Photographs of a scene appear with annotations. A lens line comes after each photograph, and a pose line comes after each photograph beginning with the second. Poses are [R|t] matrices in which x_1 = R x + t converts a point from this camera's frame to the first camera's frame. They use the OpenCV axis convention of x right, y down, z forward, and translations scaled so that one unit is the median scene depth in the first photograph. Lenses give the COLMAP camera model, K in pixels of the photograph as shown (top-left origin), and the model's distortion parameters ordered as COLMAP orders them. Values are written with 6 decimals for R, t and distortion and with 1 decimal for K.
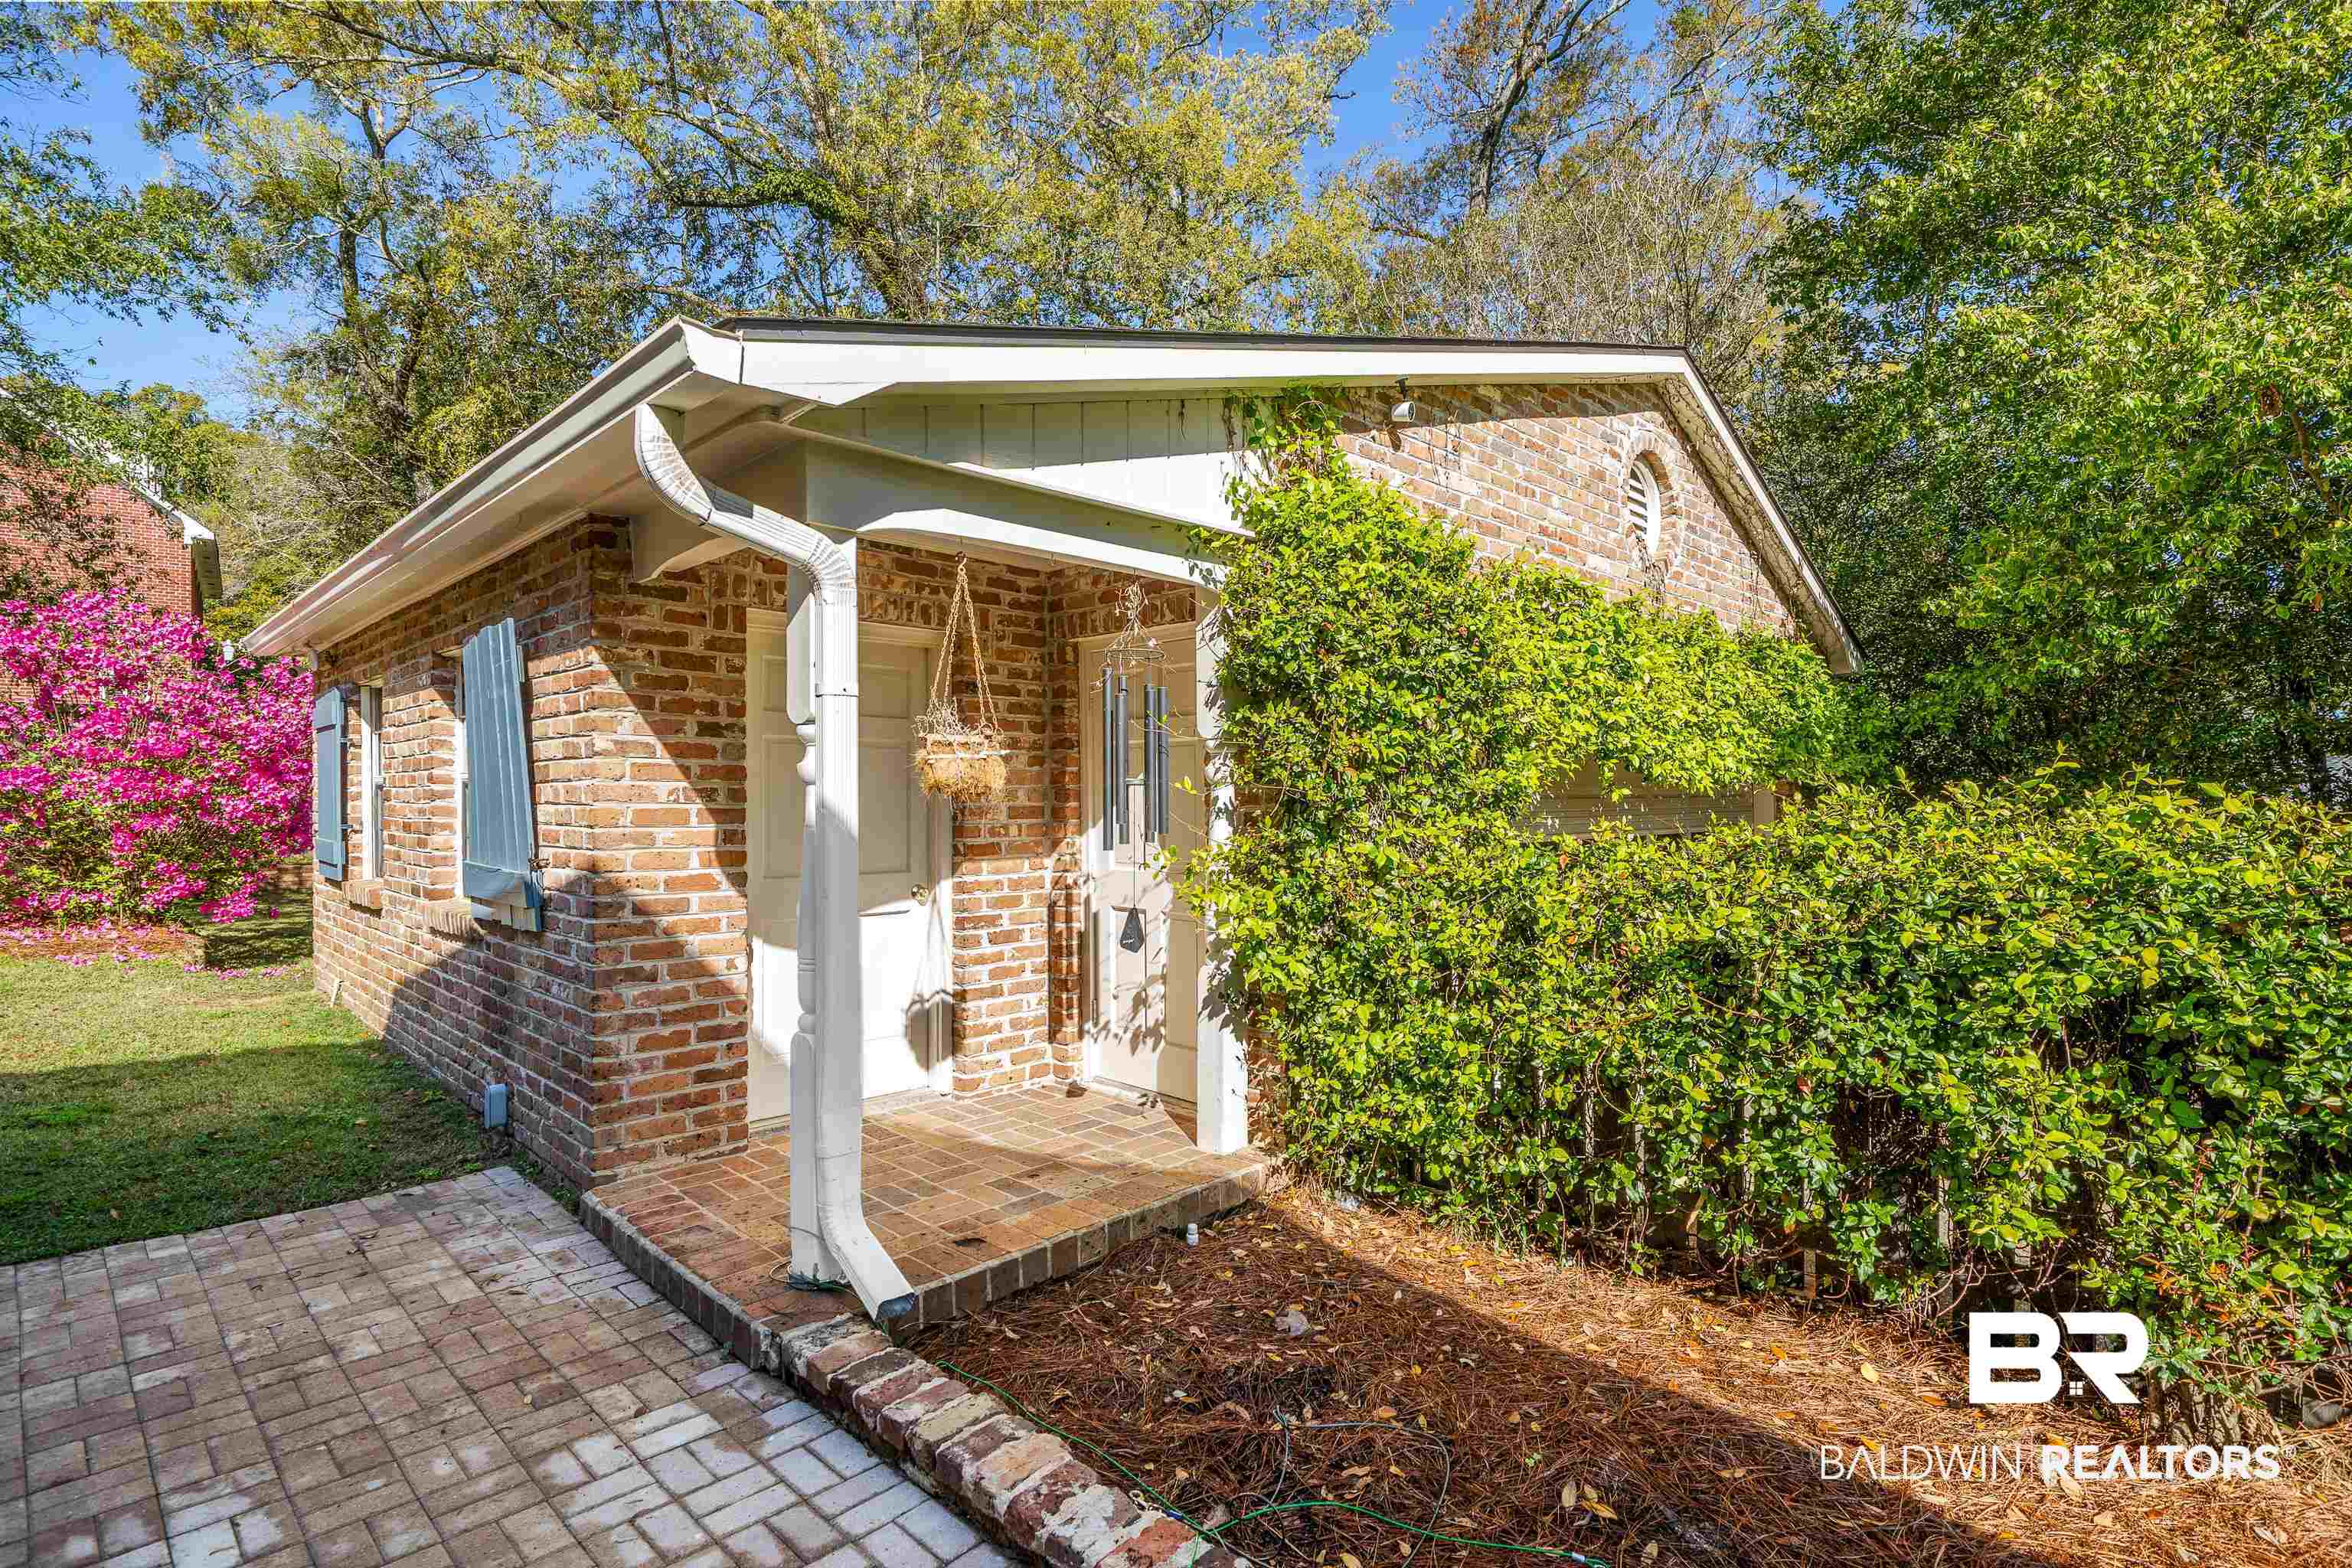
lens RADIAL K [[1169.5, 0, 1176.9], [0, 1169.5, 798.6], [0, 0, 1]] dist [-0.000622, -0.000095]
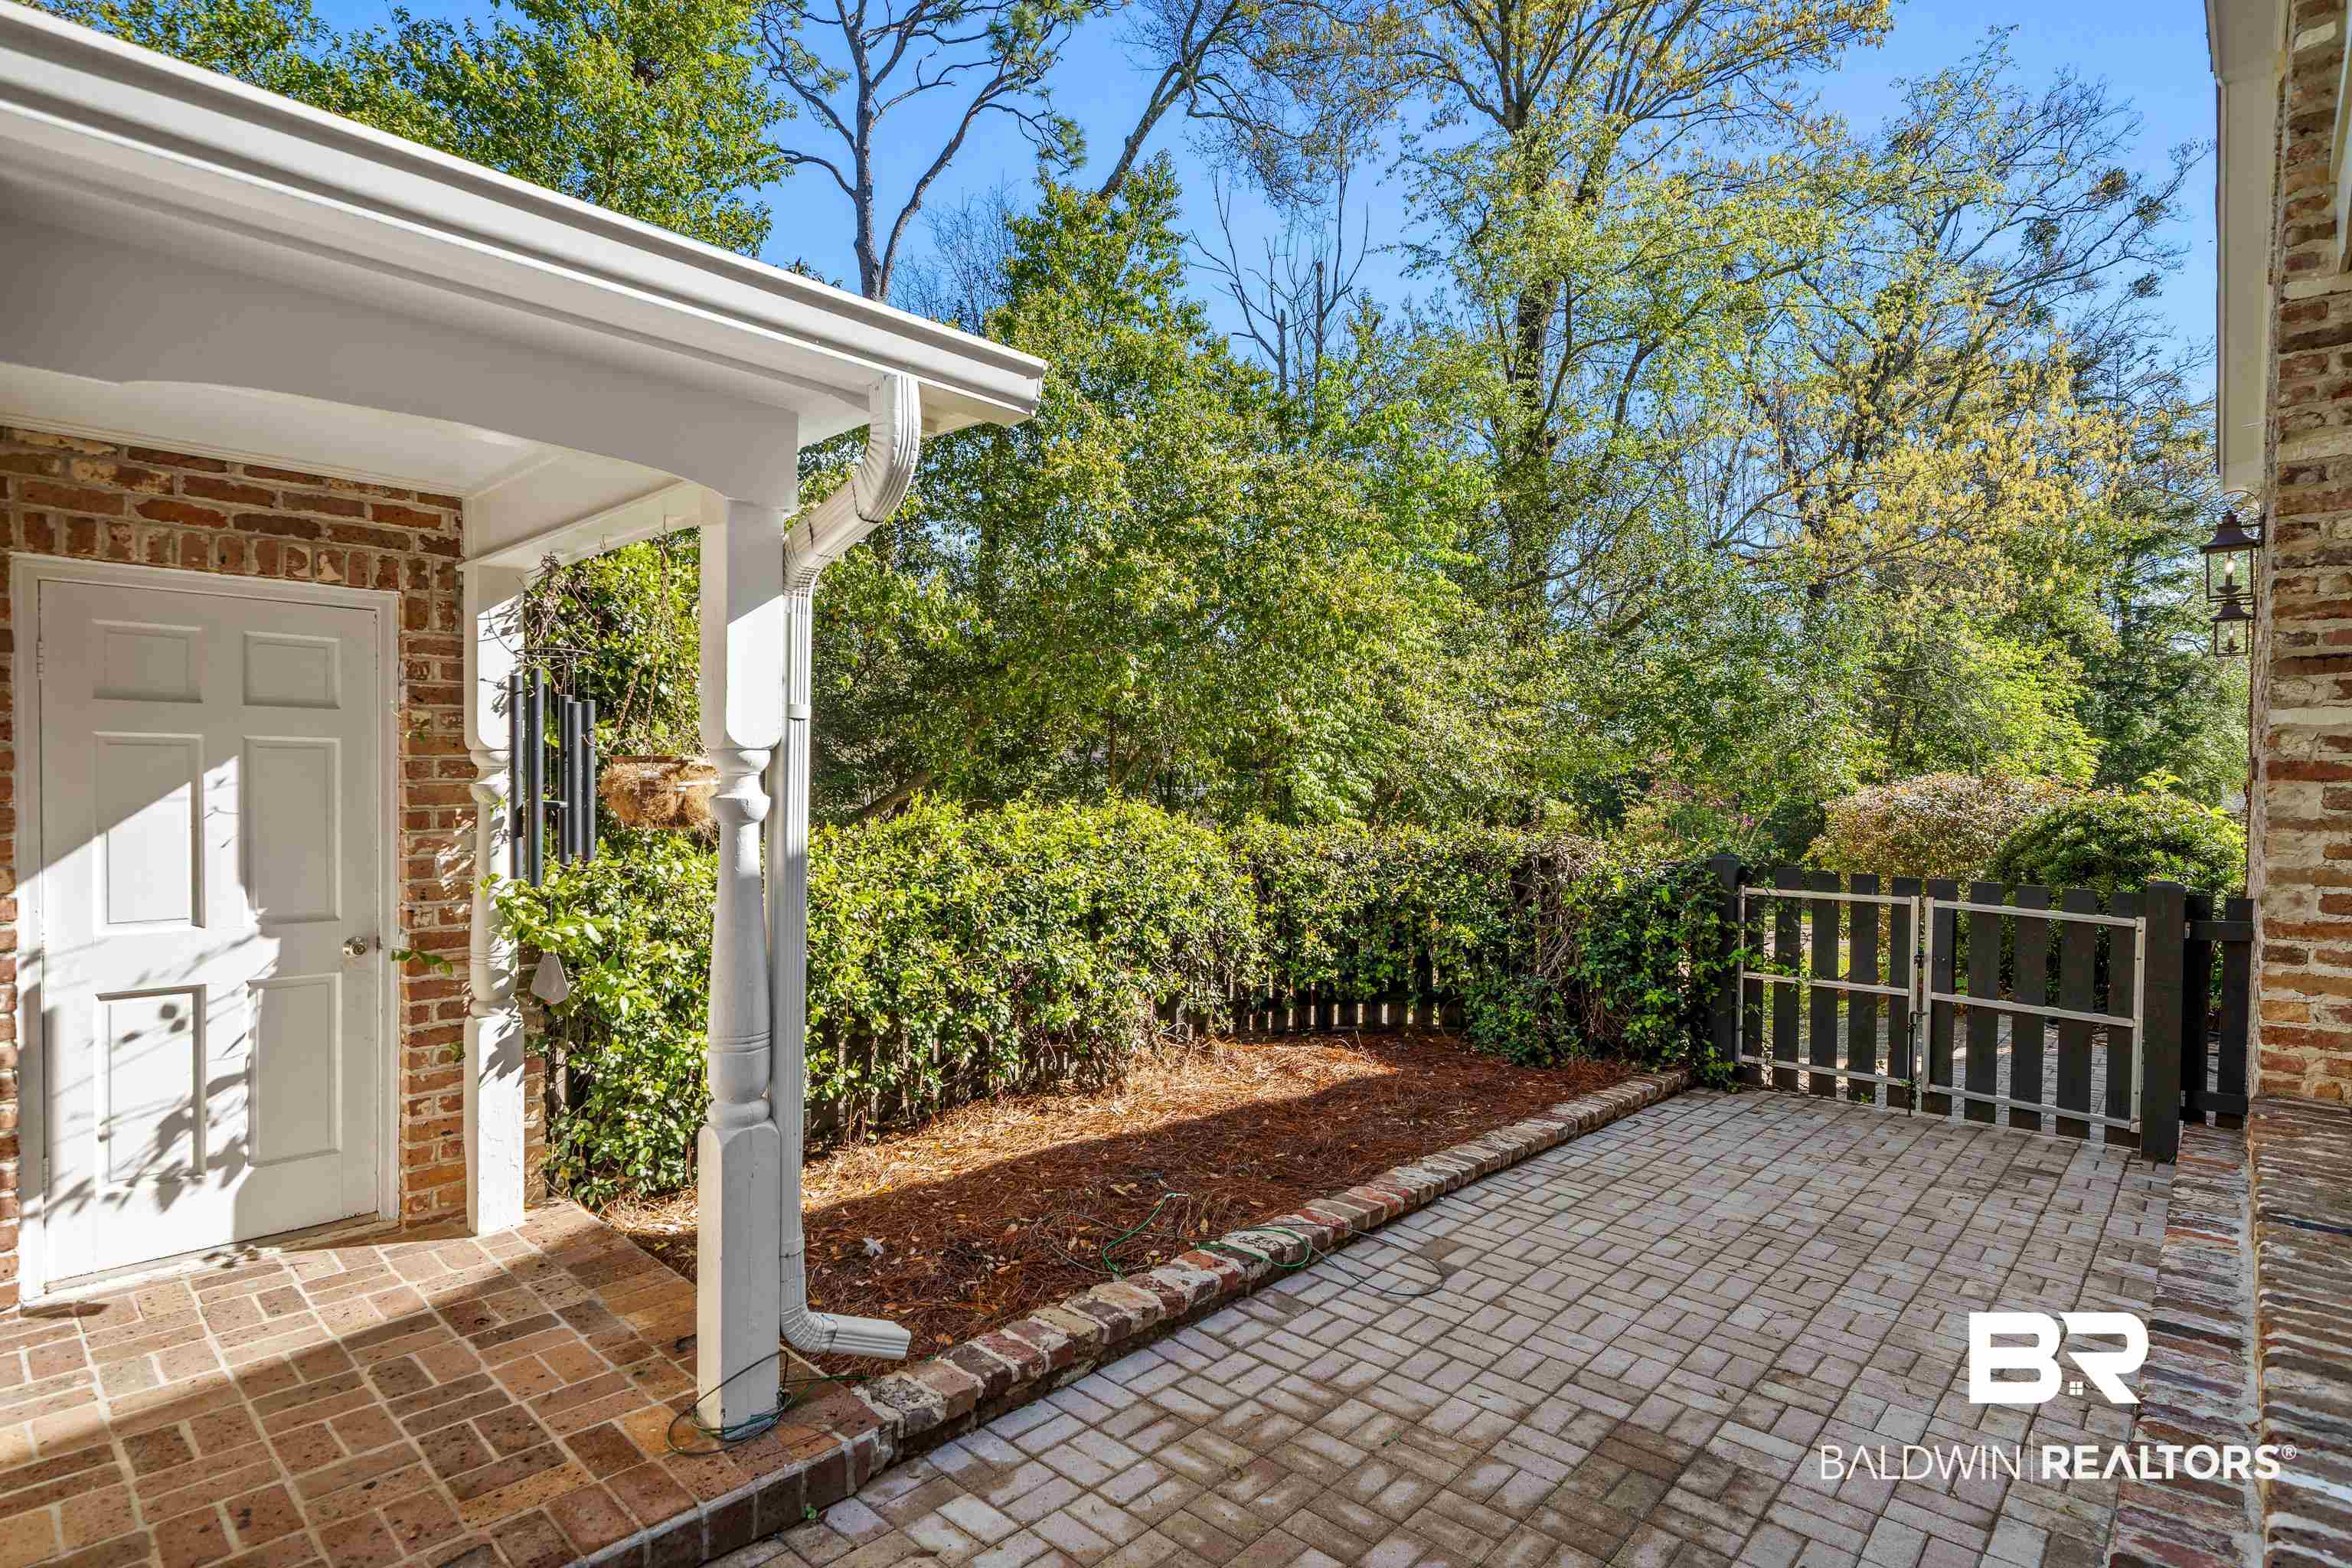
lens RADIAL K [[1195.2, 0, 1176.0], [0, 1195.2, 784.0], [0, 0, 1]] dist [-0.000454, -0.000442]
pose [[-0.050254, -0.001675, 0.998735, -0.905308], [-0.011793, 0.999930, 0.001084, -0.034228], [-0.998667, -0.011723, -0.050270, 0.577956]]
